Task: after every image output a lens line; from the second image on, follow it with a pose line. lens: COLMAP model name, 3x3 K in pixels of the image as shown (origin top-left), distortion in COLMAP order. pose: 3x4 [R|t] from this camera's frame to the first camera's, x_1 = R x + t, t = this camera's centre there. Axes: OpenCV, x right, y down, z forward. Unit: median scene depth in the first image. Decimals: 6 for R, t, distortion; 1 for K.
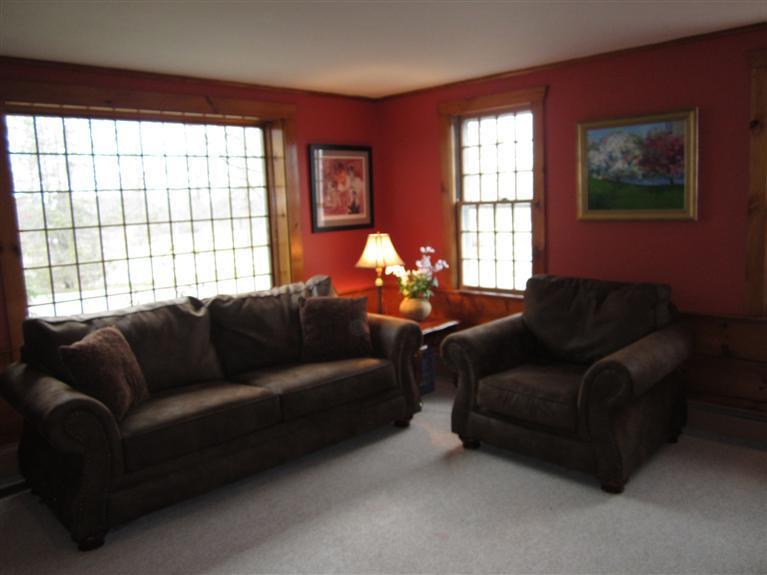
lens RADIAL K [[639.2, 0, 383.3], [0, 639.2, 289.4], [0, 0, 1]] dist [-0.042741, 0.015132]
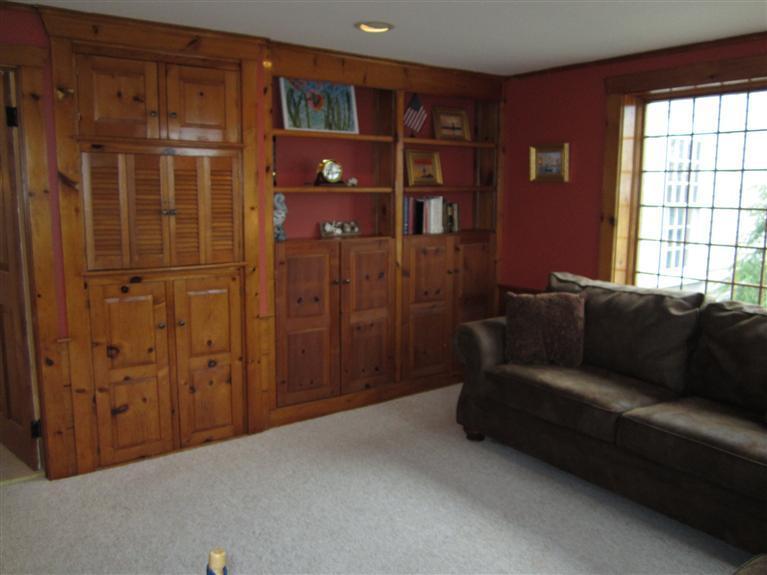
lens RADIAL K [[639.2, 0, 378.9], [0, 639.2, 283.3], [0, 0, 1]] dist [-0.042741, 0.015132]
pose [[-0.168403, 0.187405, -0.967740, 0.382847], [-0.132893, 0.968481, 0.210674, -0.080583], [0.976719, 0.164084, -0.138190, 0.428798]]
